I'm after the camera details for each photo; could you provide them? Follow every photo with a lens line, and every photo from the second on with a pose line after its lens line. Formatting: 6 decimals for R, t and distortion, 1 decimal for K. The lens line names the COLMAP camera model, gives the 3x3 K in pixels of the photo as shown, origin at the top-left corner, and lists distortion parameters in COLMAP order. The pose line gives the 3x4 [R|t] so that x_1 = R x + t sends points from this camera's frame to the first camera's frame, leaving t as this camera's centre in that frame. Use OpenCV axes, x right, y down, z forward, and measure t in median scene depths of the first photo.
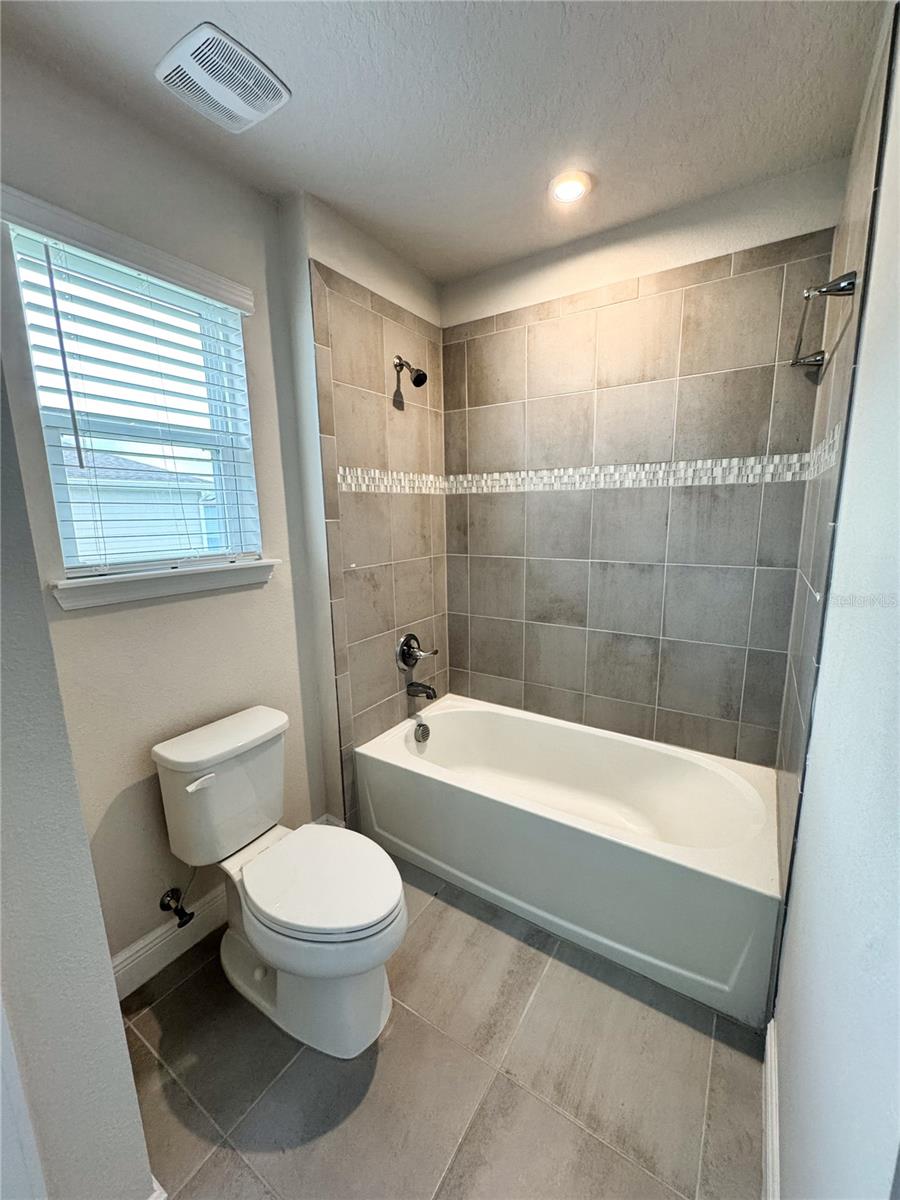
lens RADIAL K [[479.8, 0, 449.8], [0, 479.8, 599.6], [0, 0, 1]] dist [0.001248, -0.000108]
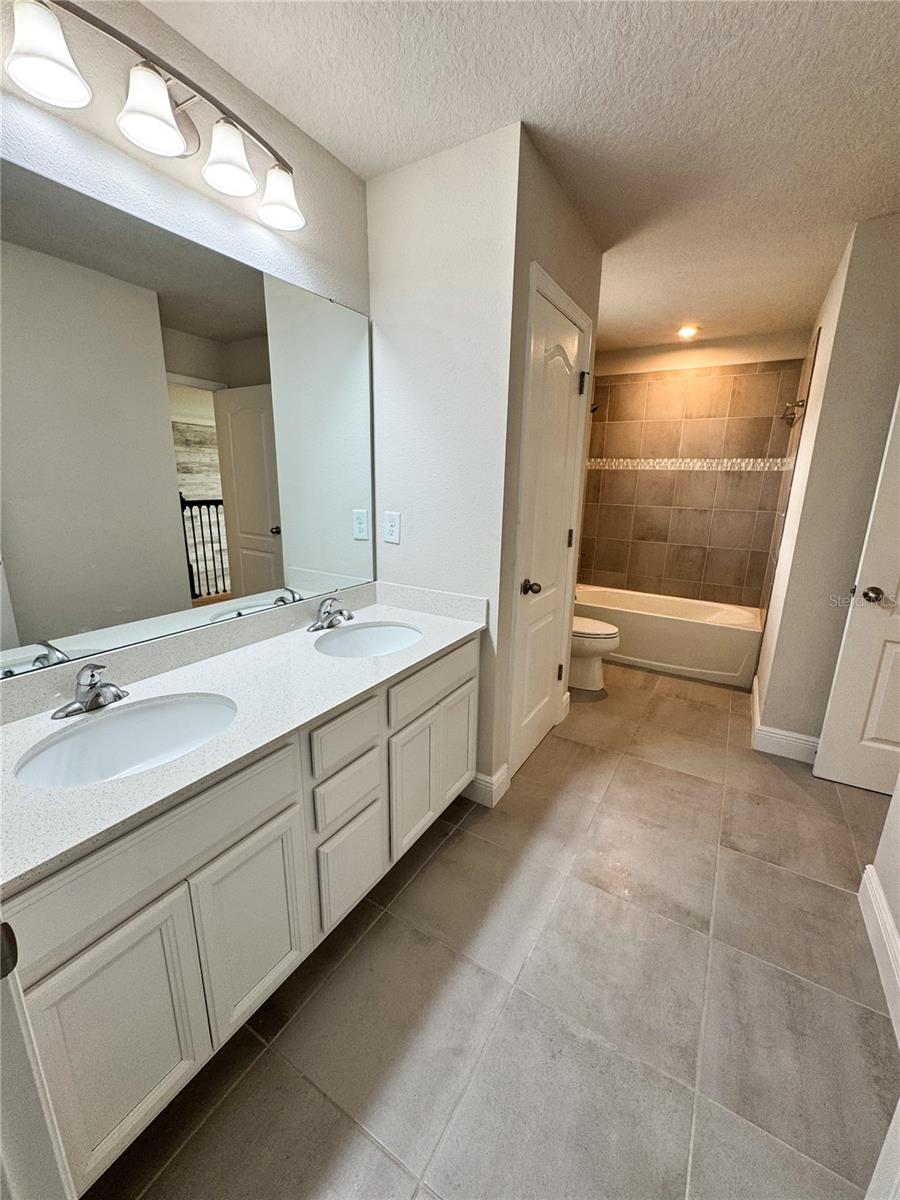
lens RADIAL K [[479.8, 0, 450.7], [0, 479.8, 598.9], [0, 0, 1]] dist [0.001248, -0.000108]
pose [[0.998772, 0.025813, 0.042279, -0.723055], [-0.028554, 0.997439, 0.065580, 0.199048], [-0.040478, -0.066707, 0.996951, -0.986426]]
